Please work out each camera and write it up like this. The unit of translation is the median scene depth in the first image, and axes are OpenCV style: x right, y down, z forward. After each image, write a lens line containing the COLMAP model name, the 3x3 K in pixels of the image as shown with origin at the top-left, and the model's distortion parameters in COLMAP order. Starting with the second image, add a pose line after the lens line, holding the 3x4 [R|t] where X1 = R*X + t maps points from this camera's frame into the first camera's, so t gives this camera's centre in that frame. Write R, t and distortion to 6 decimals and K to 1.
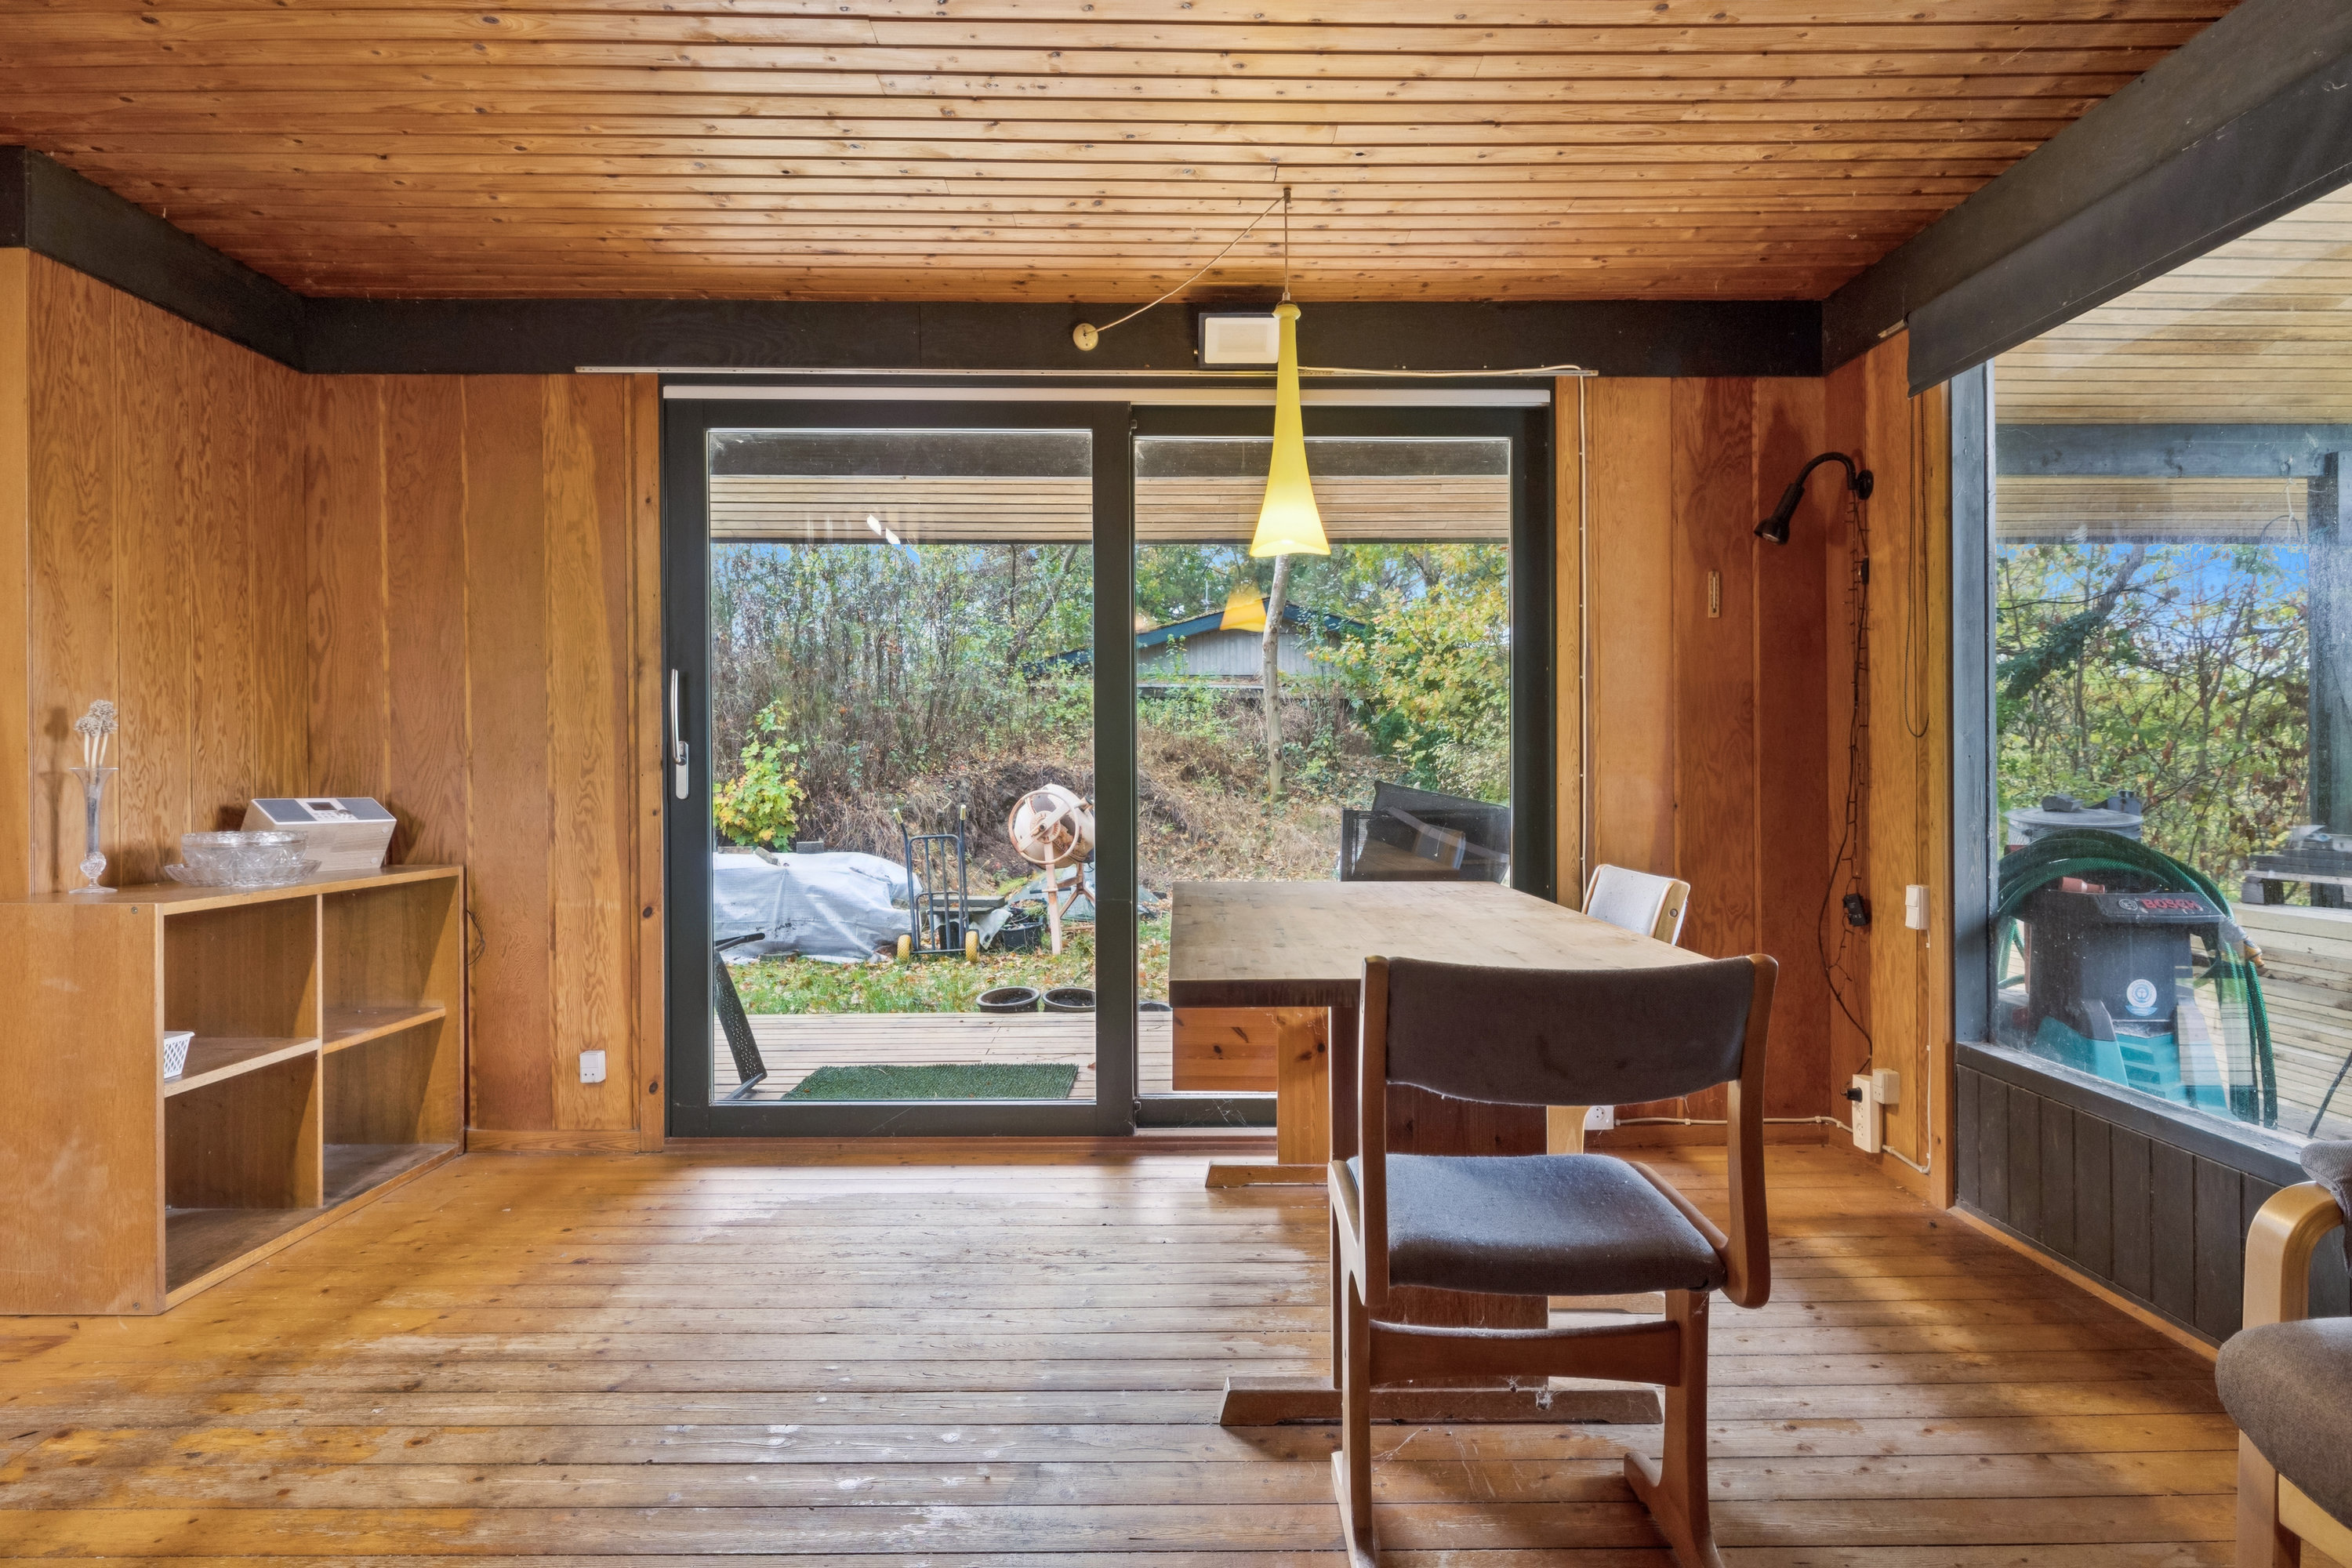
lens RADIAL K [[1282.2, 0, 1187.4], [0, 1282.2, 790.7], [0, 0, 1]] dist [-0.019327, -0.001843]
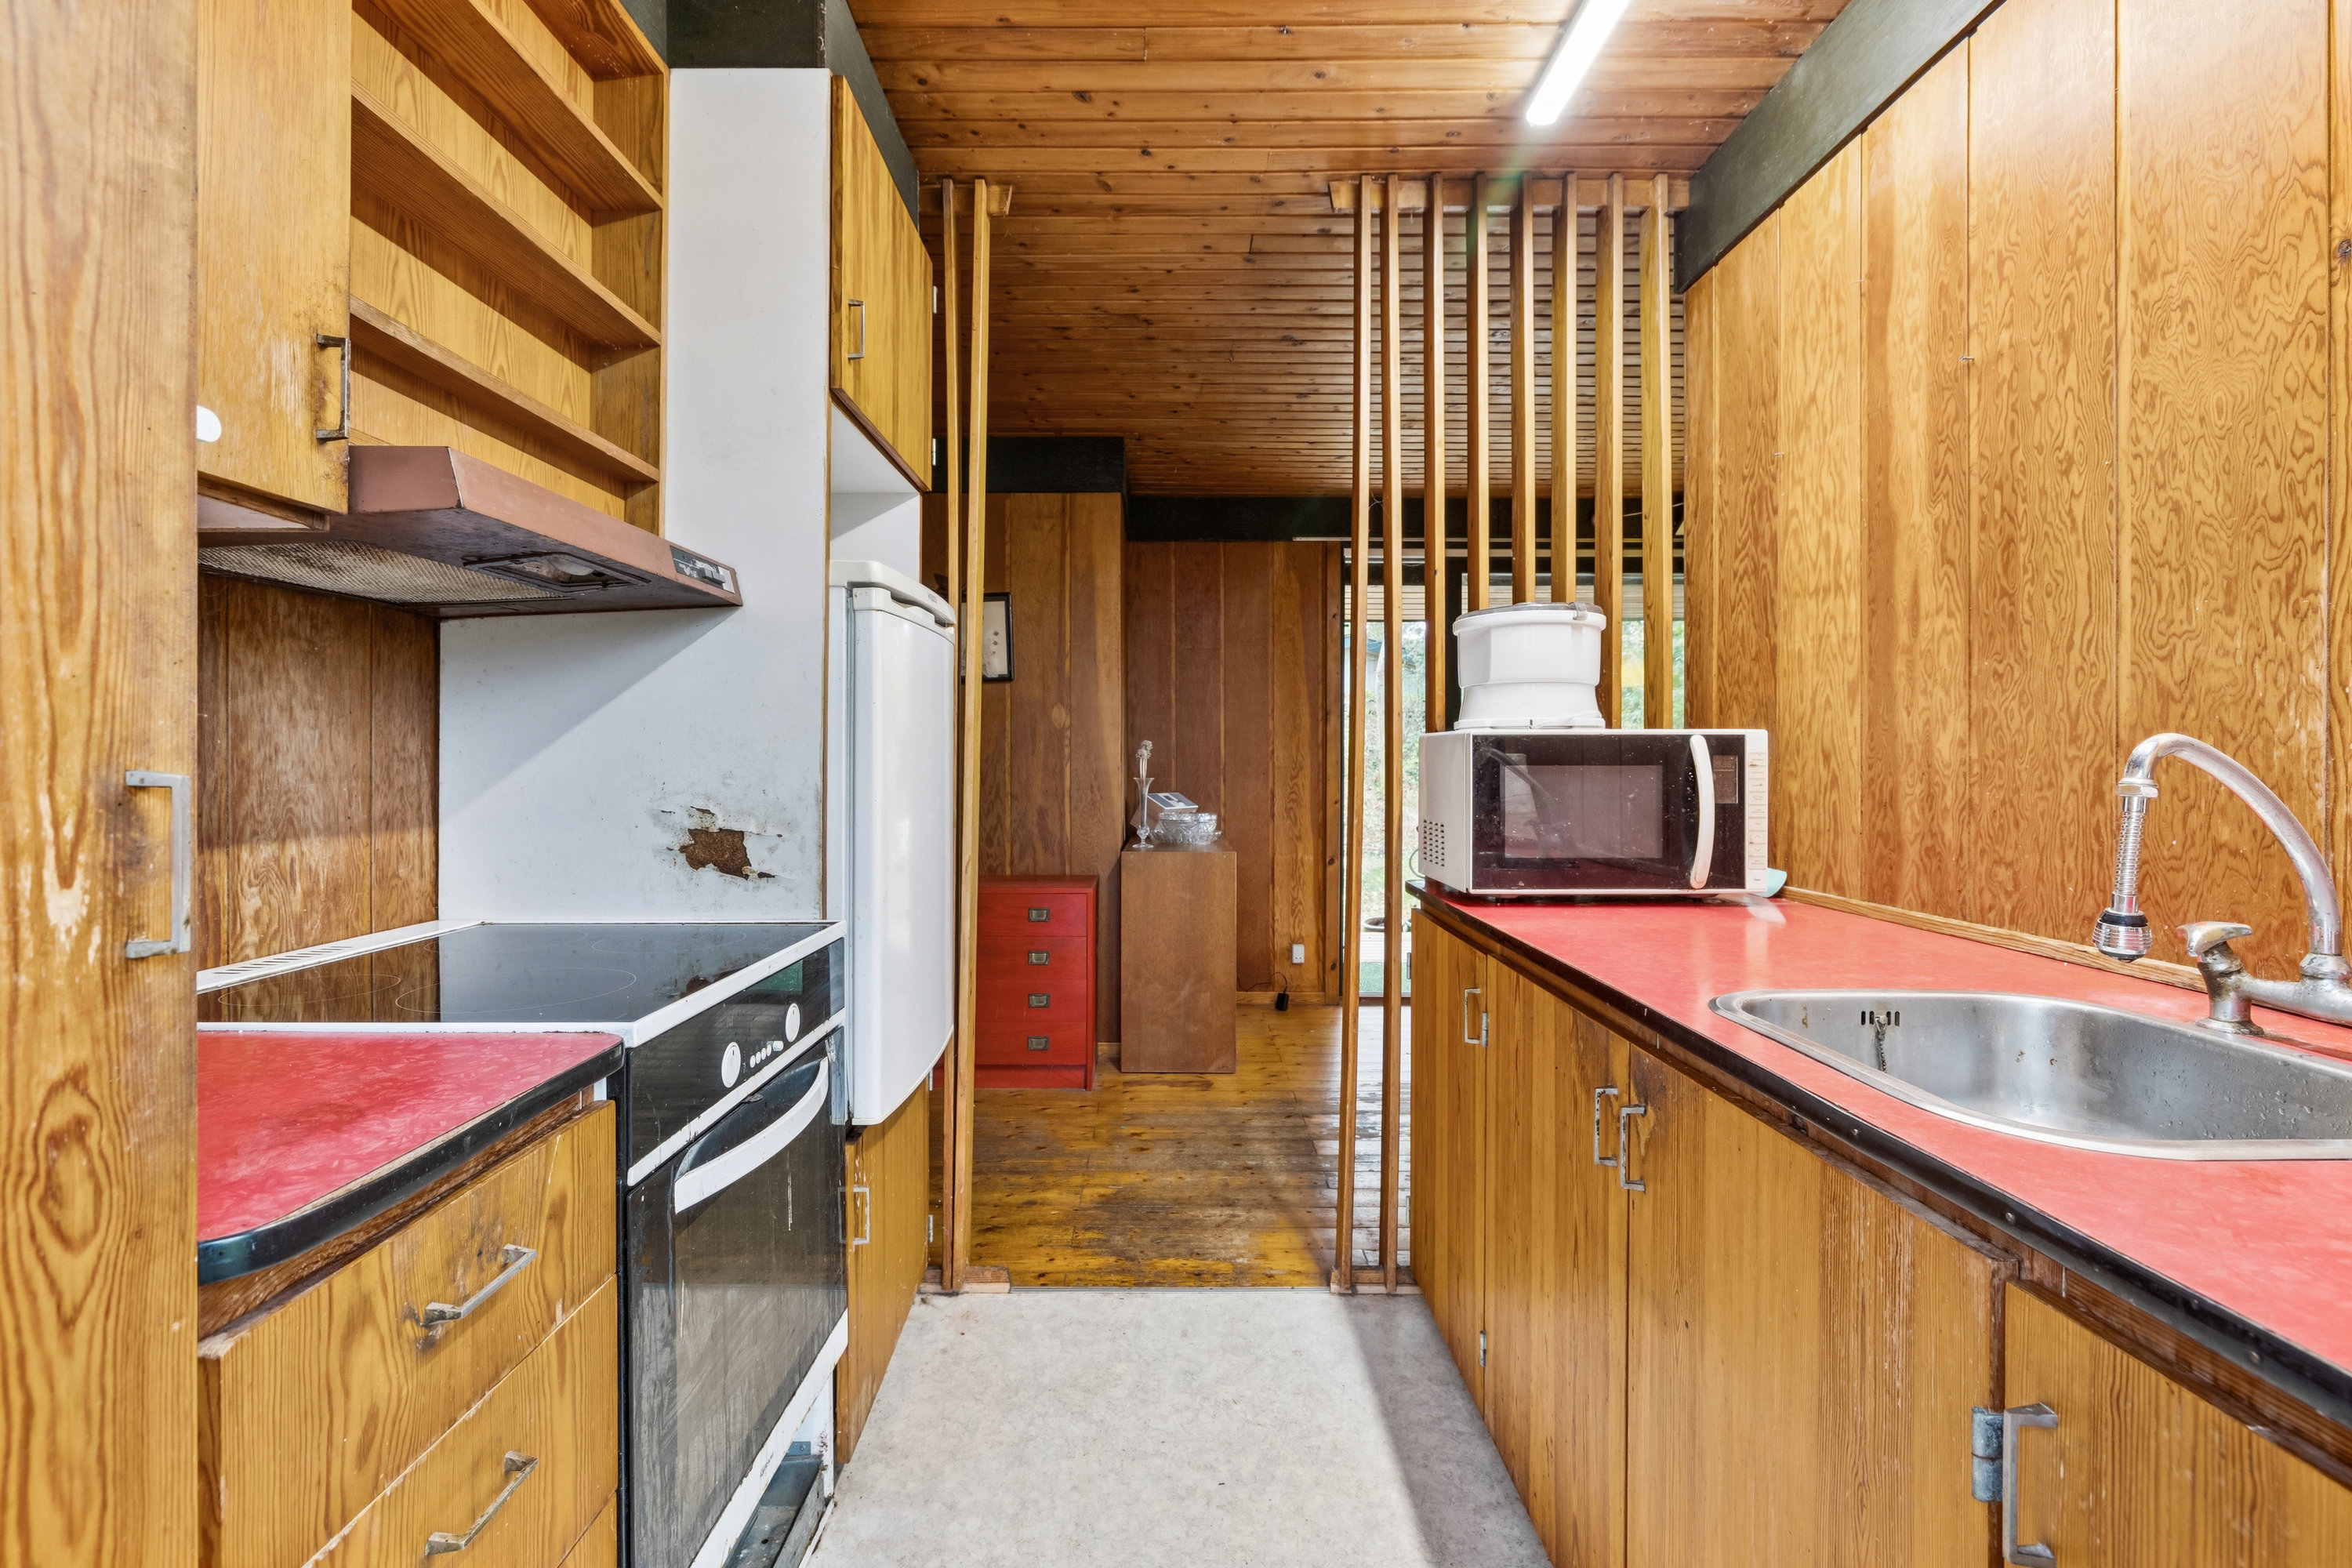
lens RADIAL K [[1031.0, 0, 1166.3], [0, 1031.0, 775.7], [0, 0, 1]] dist [0.000480, 0.000001]
pose [[0.999660, -0.002695, -0.025916, -0.625929], [0.002417, 0.999939, -0.010764, -0.003225], [0.025944, 0.010697, 0.999606, -0.371927]]
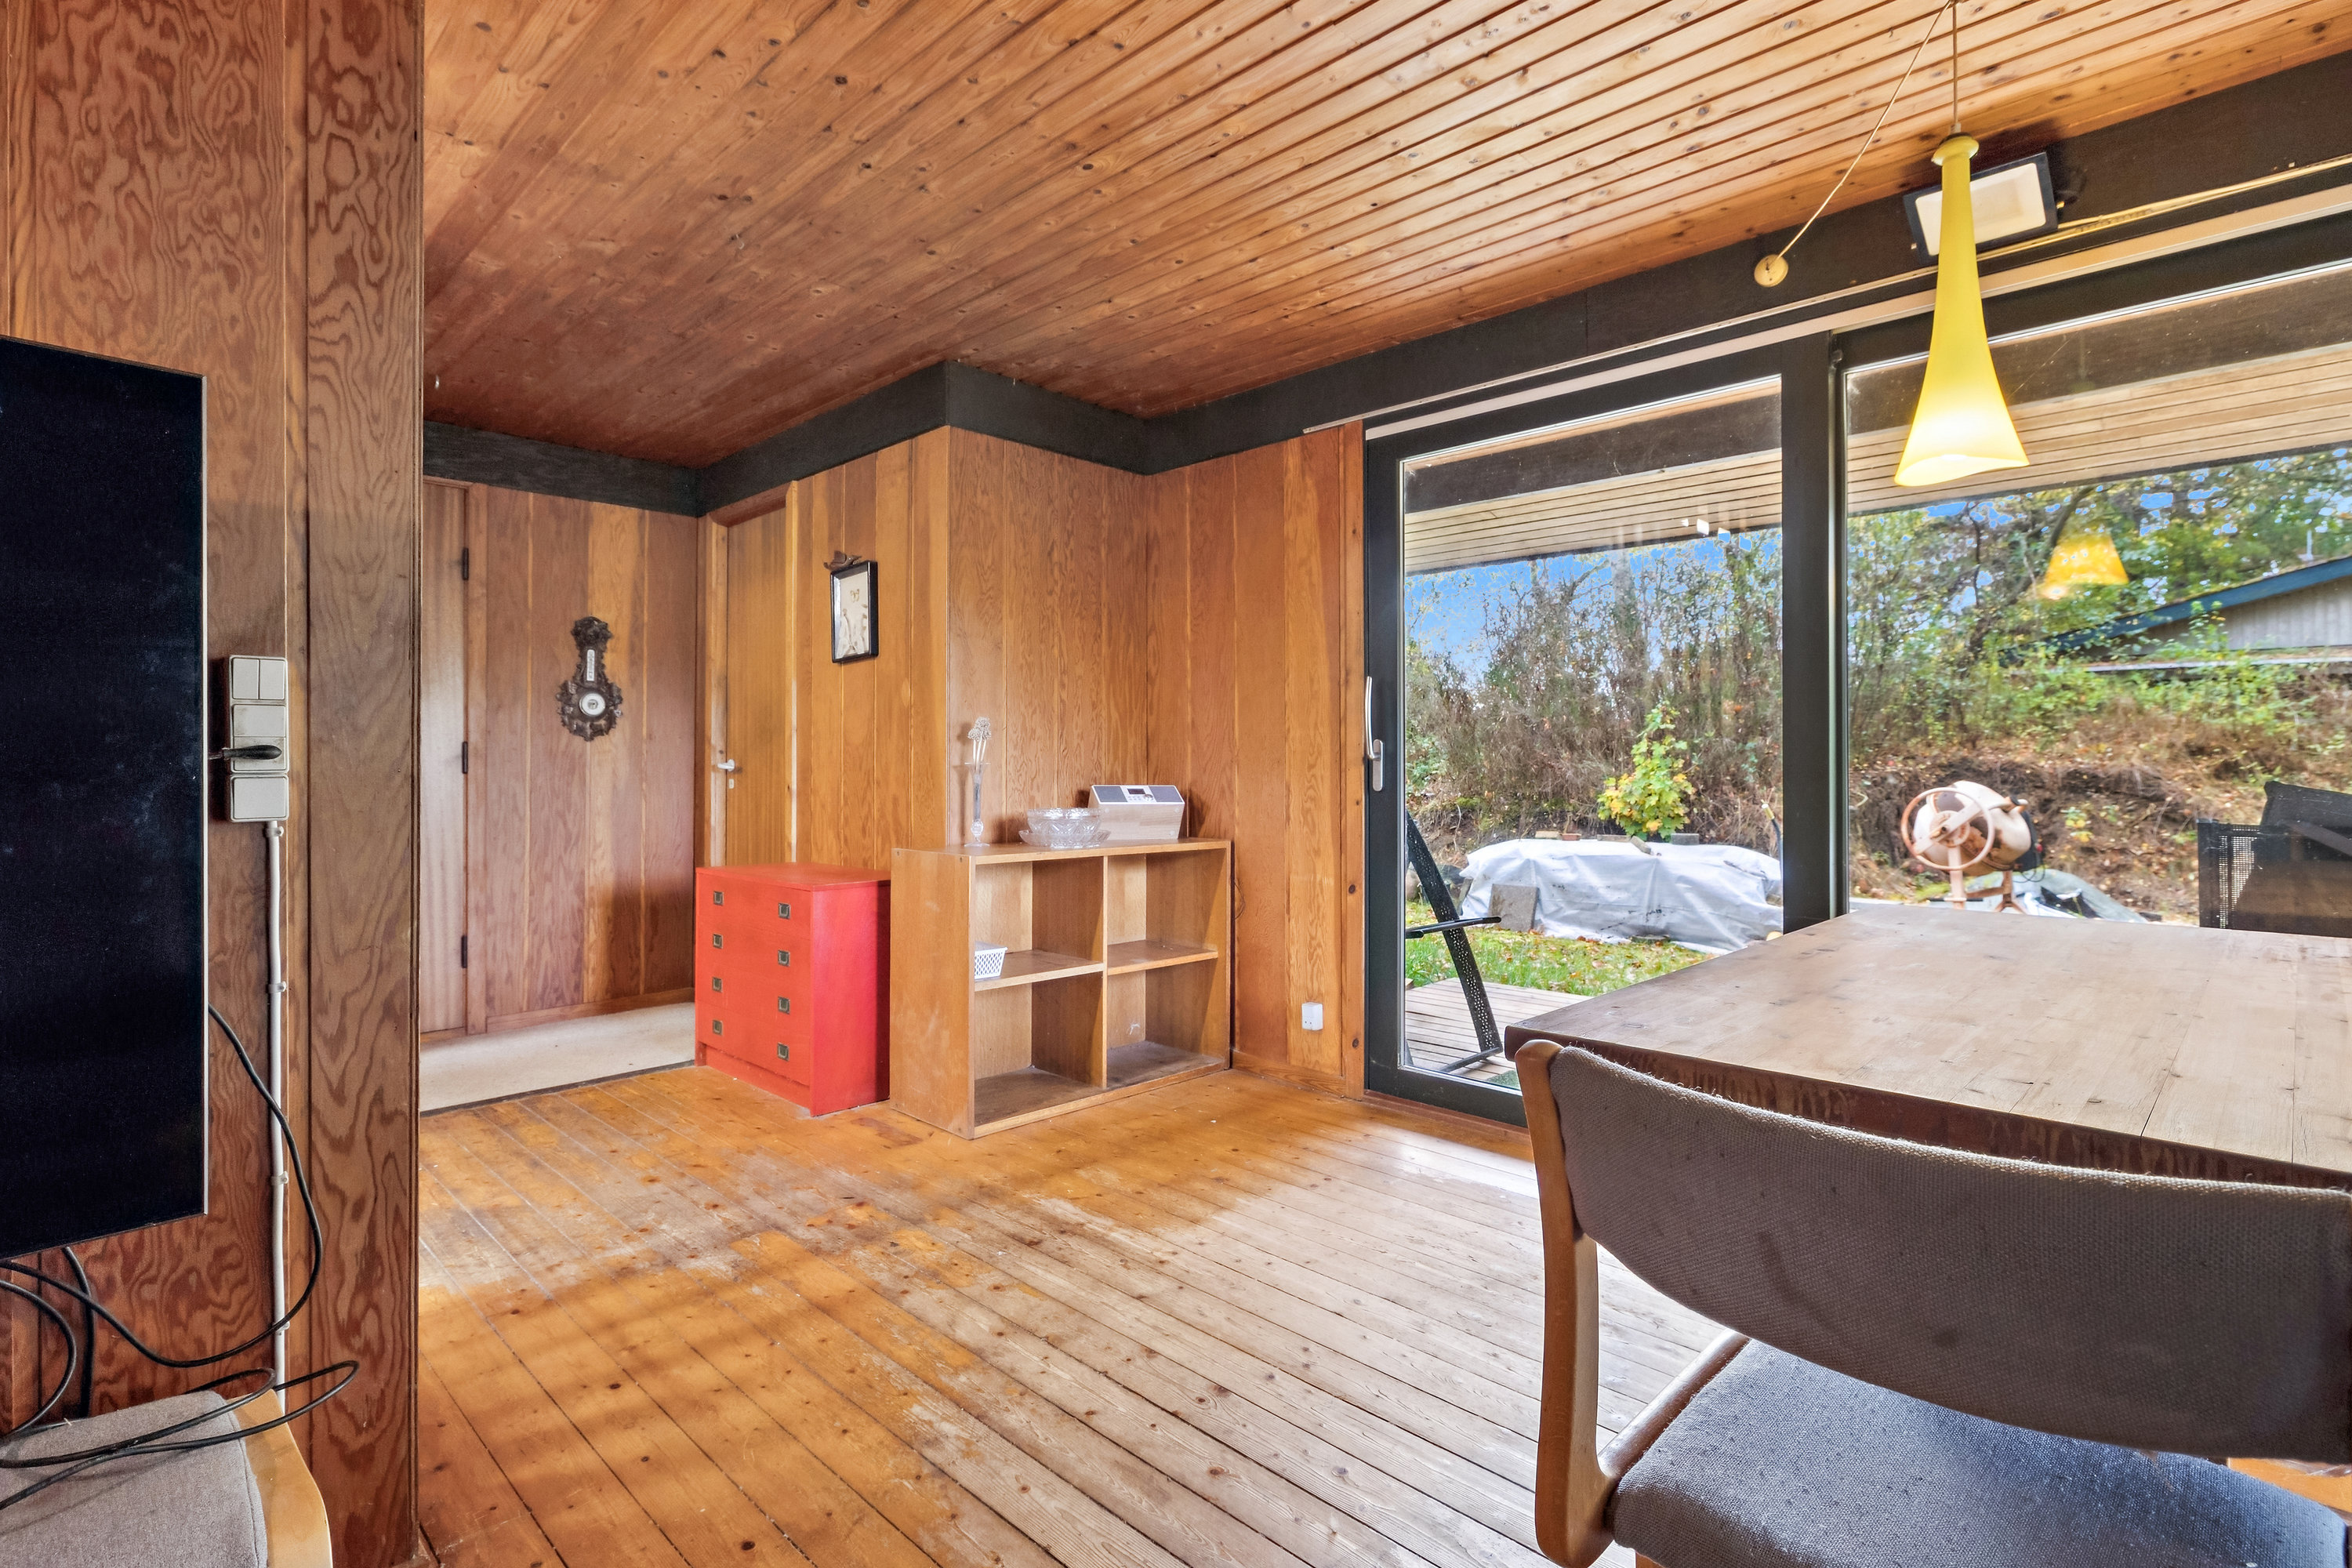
lens RADIAL K [[1107.7, 0, 1163.2], [0, 1107.7, 764.4], [0, 0, 1]] dist [-0.009507, 0.001786]
pose [[0.695415, 0.001069, -0.718607, 0.181184], [-0.013095, 0.999852, -0.011185, -0.003554], [0.718489, 0.017188, 0.695326, 0.190721]]
